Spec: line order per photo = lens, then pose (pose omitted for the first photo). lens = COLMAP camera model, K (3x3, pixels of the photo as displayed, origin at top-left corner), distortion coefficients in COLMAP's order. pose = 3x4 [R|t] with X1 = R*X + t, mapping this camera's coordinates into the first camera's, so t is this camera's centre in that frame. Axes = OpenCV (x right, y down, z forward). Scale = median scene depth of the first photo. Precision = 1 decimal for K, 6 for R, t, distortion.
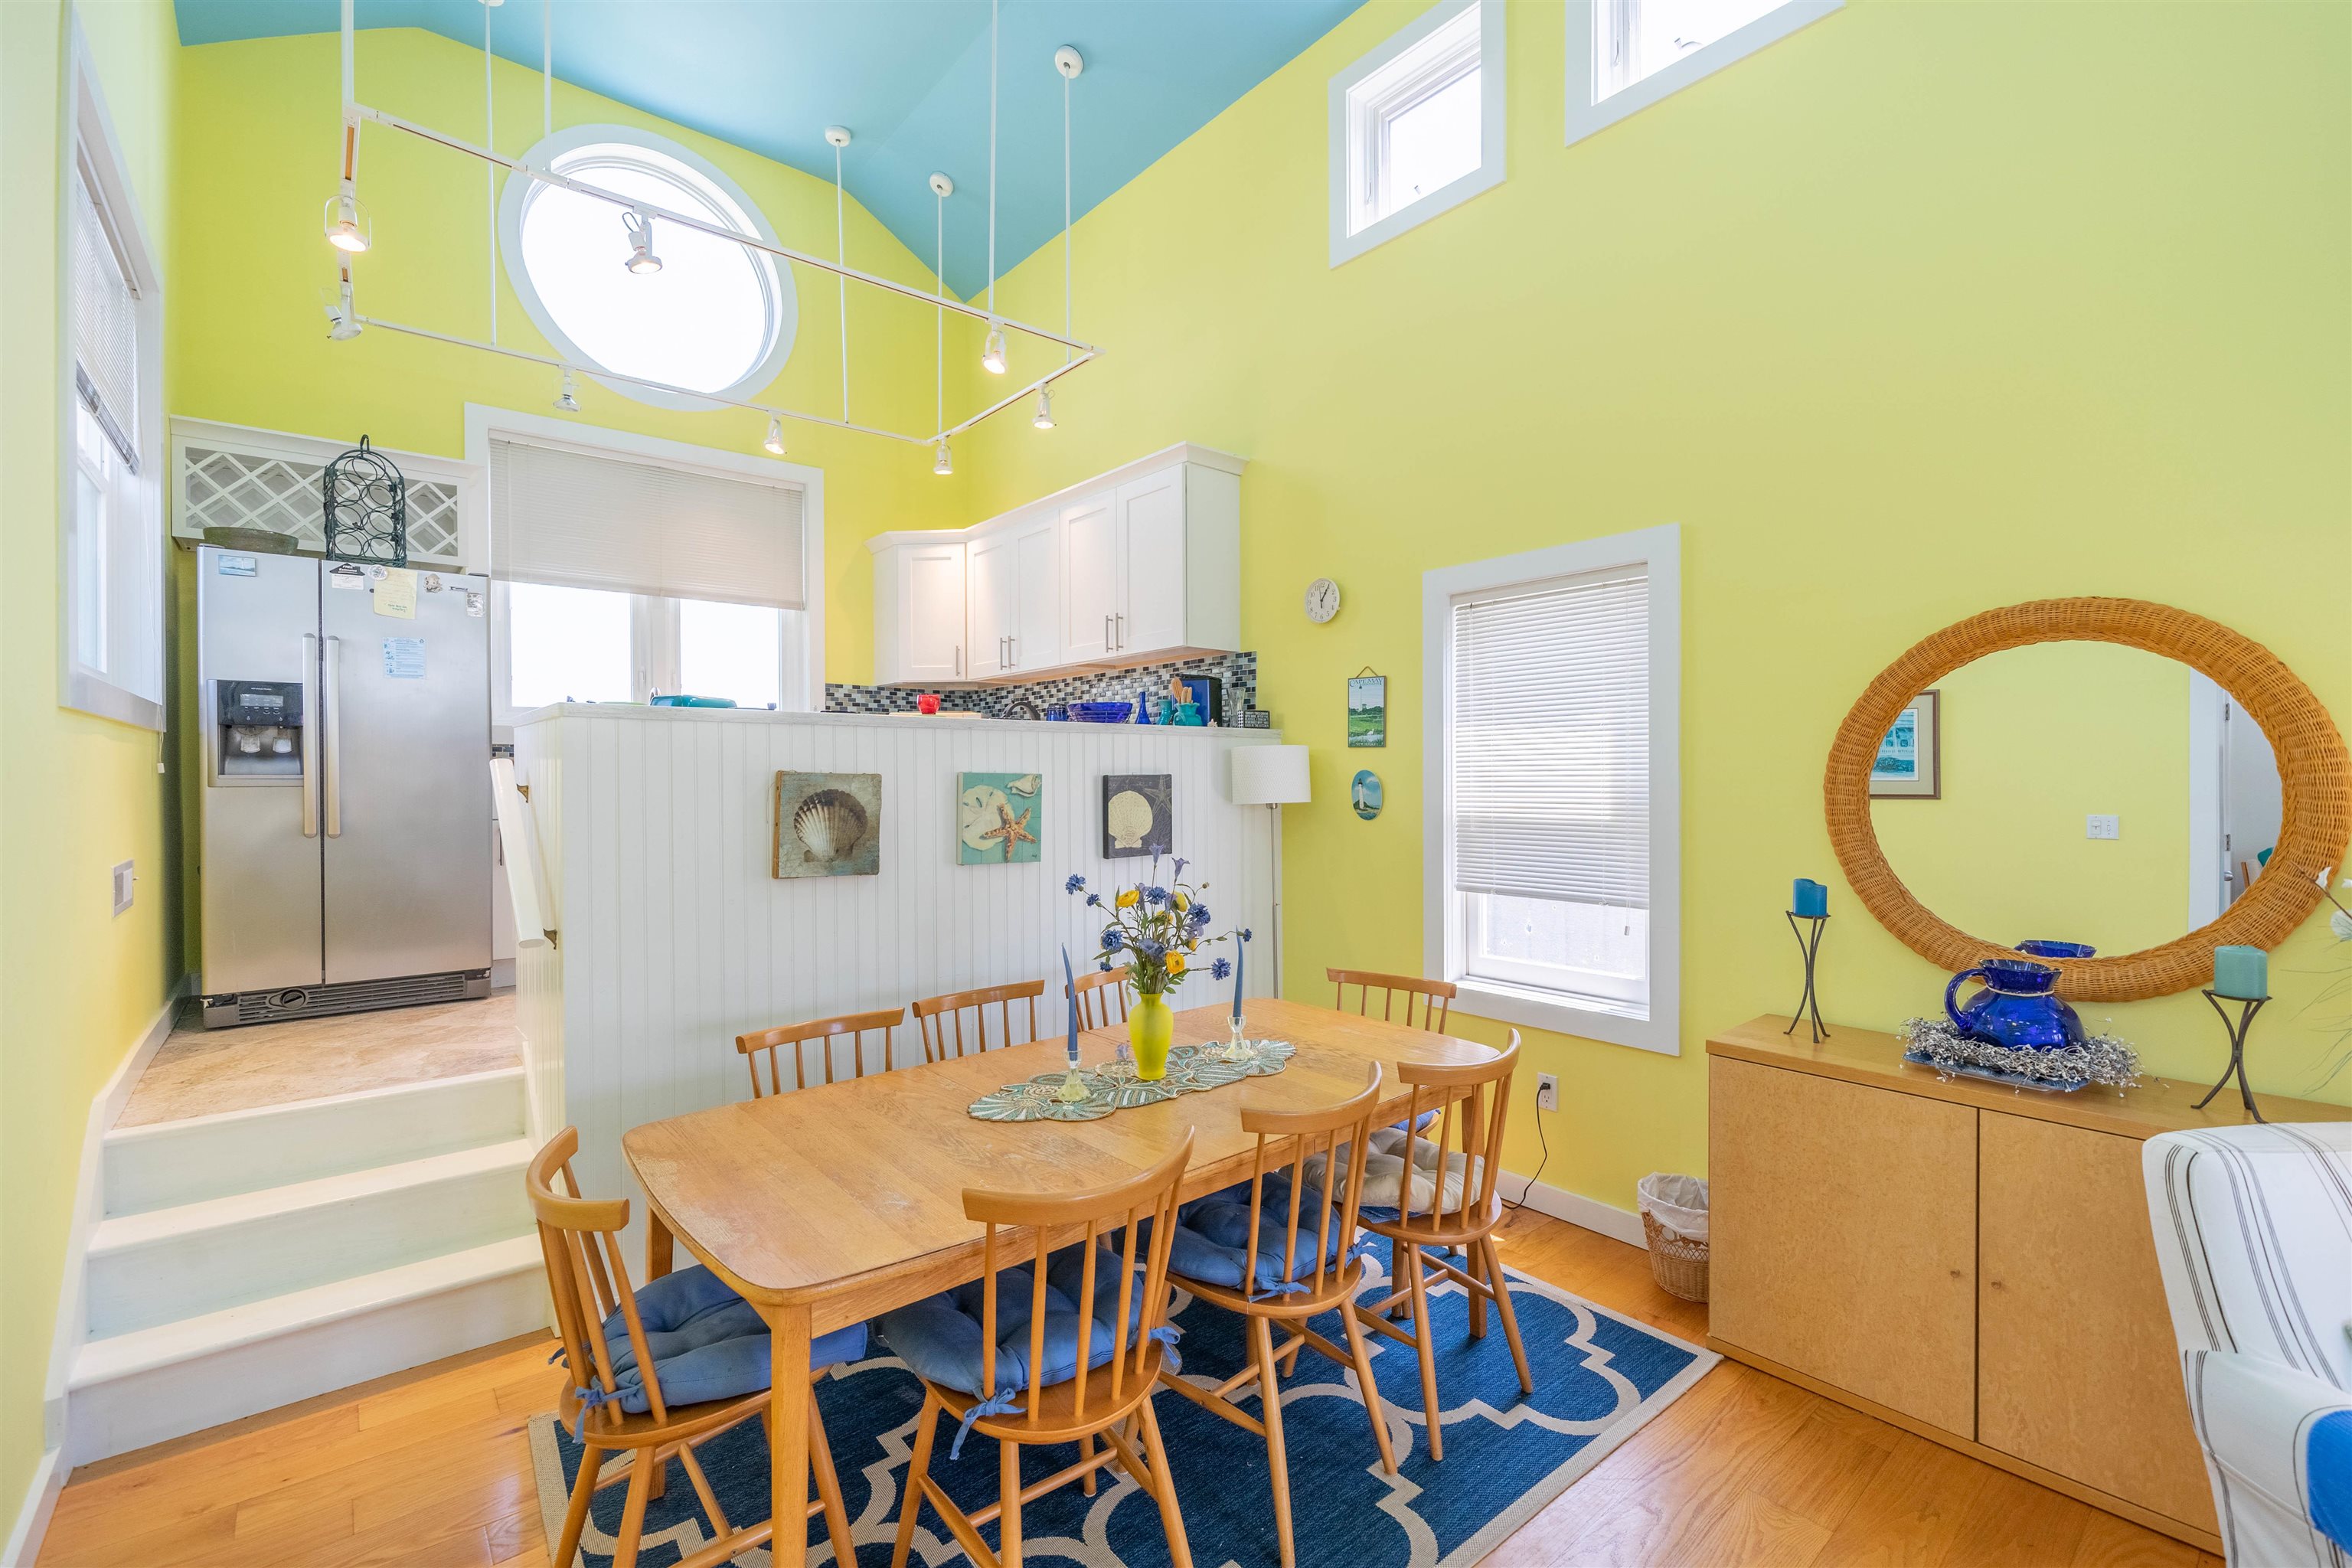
lens RADIAL K [[1035.3, 0, 1181.7], [0, 1035.3, 783.8], [0, 0, 1]] dist [0.000778, -0.000015]
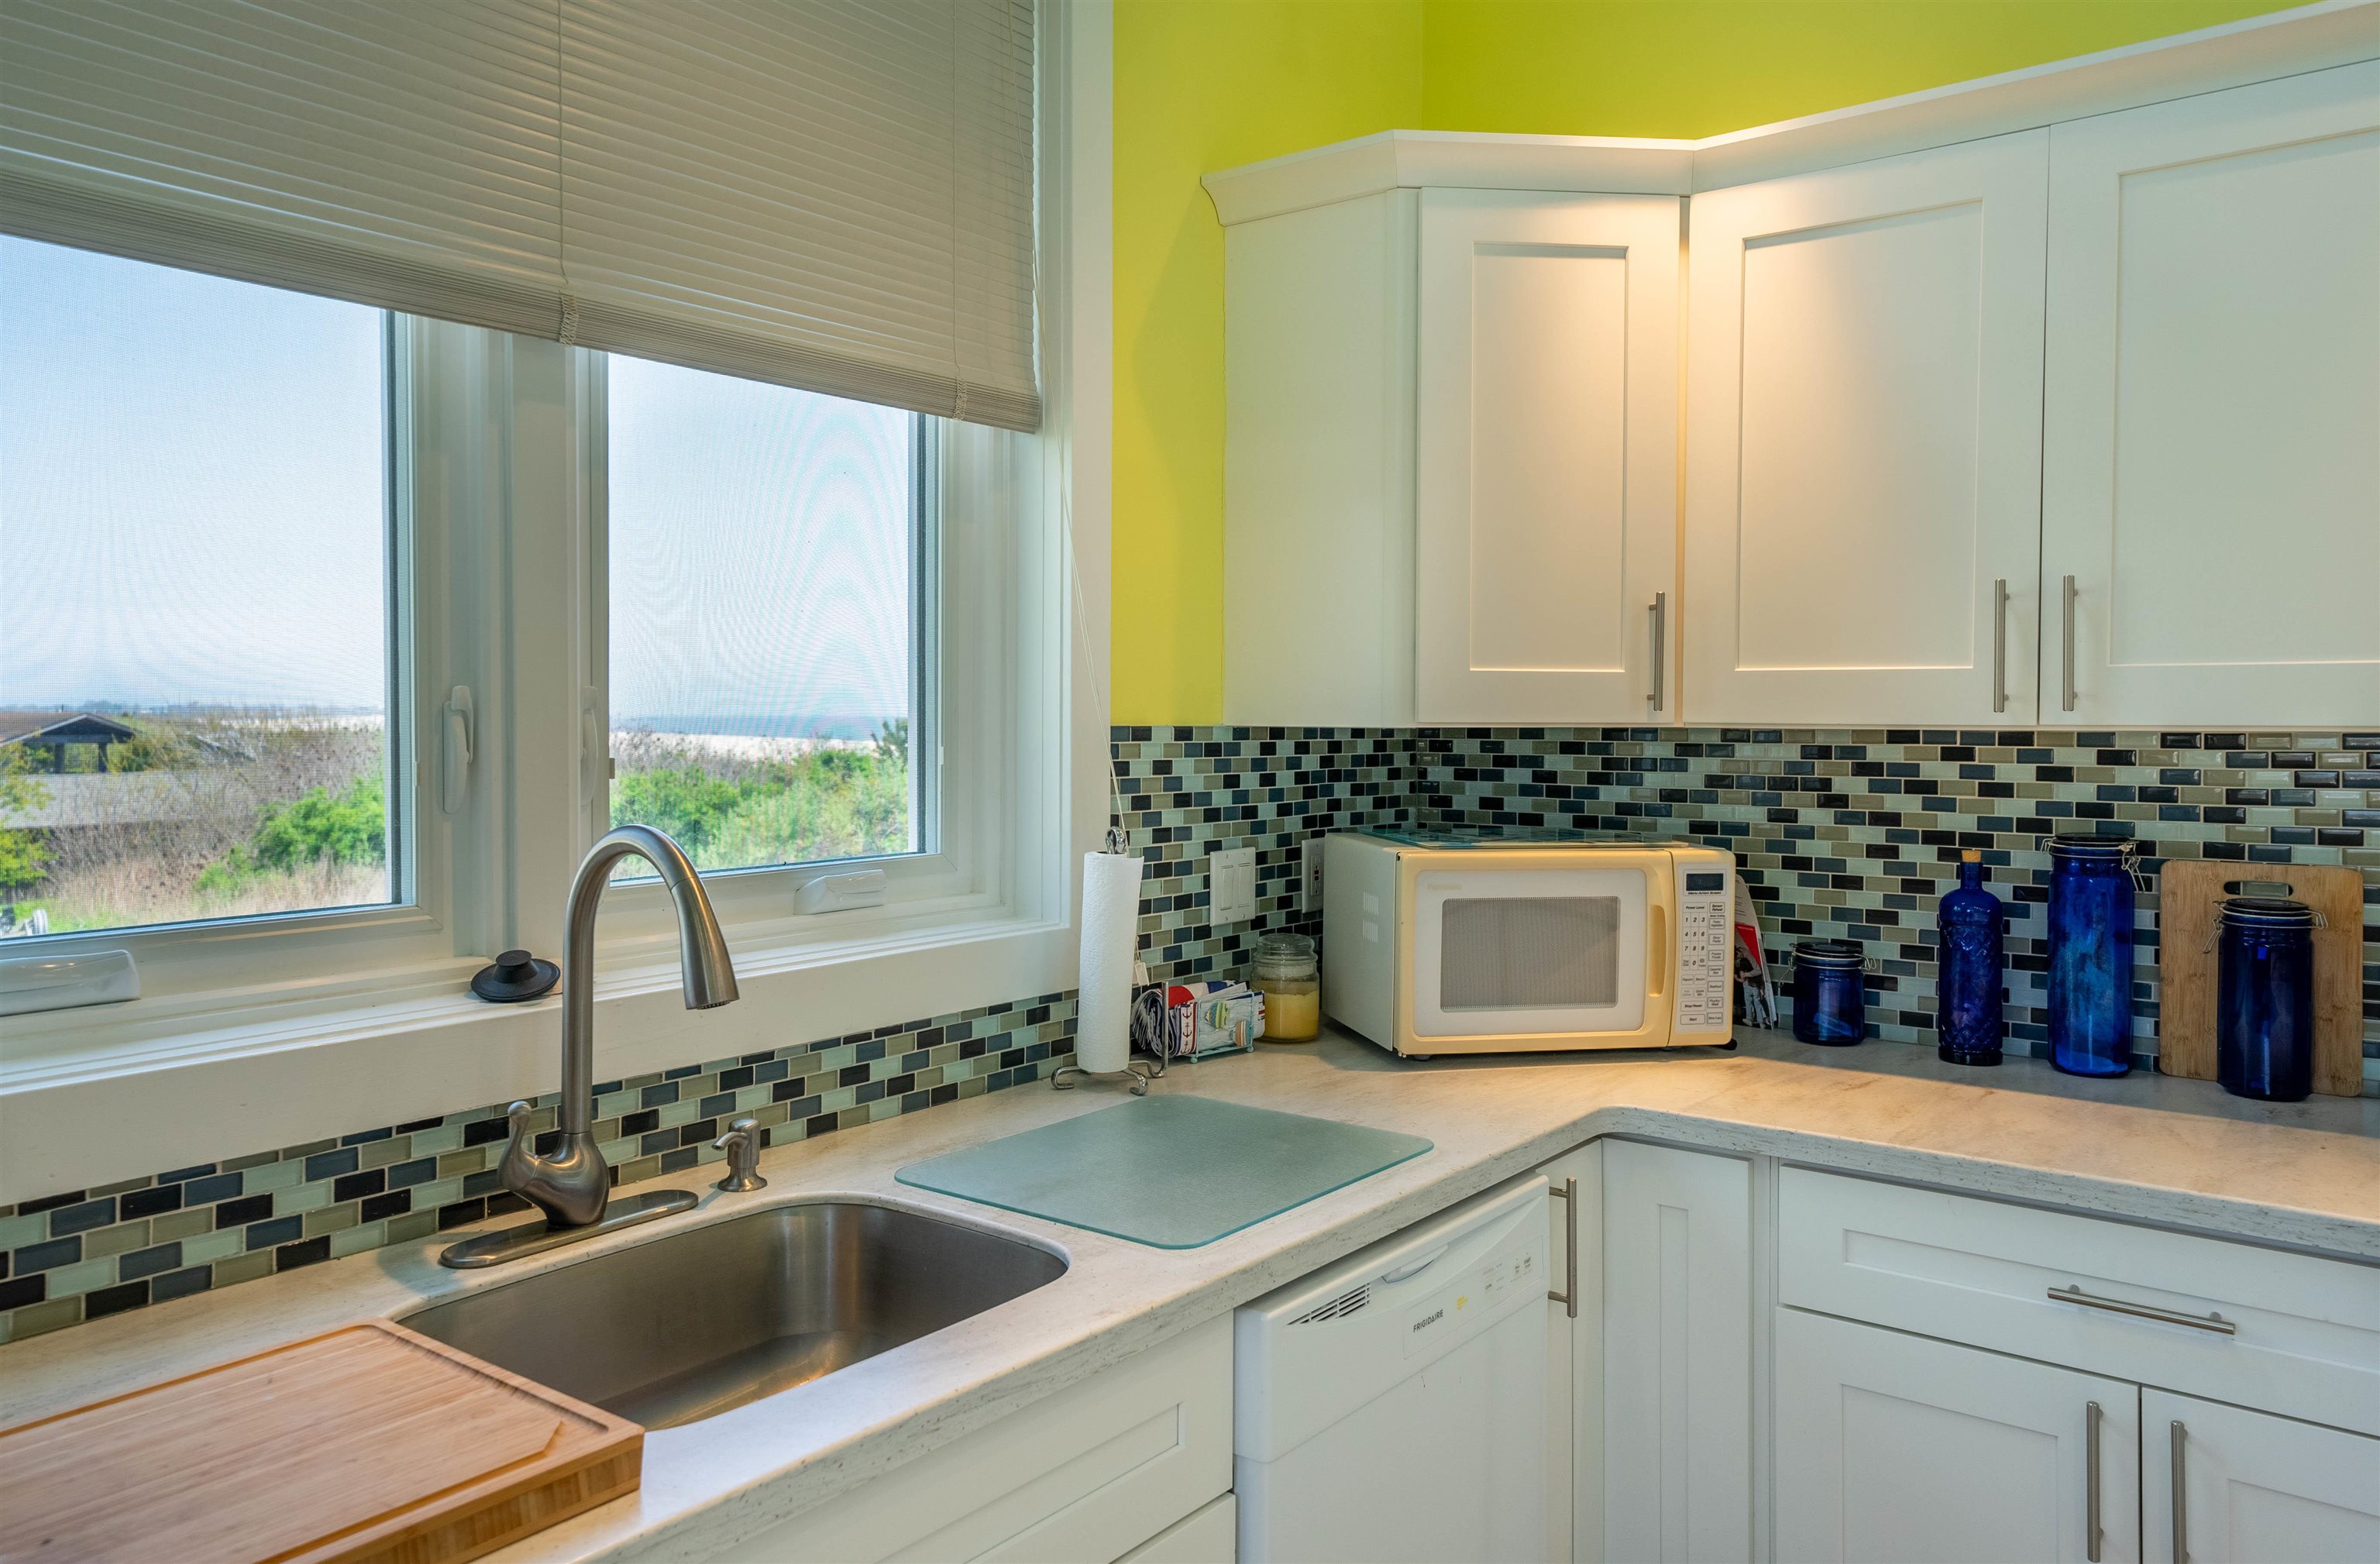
lens RADIAL K [[1713.8, 0, 1182.8], [0, 1713.8, 777.8], [0, 0, 1]] dist [0.002408, -0.000096]
pose [[0.975773, -0.000450, 0.218786, -0.417396], [-0.005571, 0.999623, 0.026904, -0.095842], [-0.218716, -0.027471, 0.975402, 0.591979]]
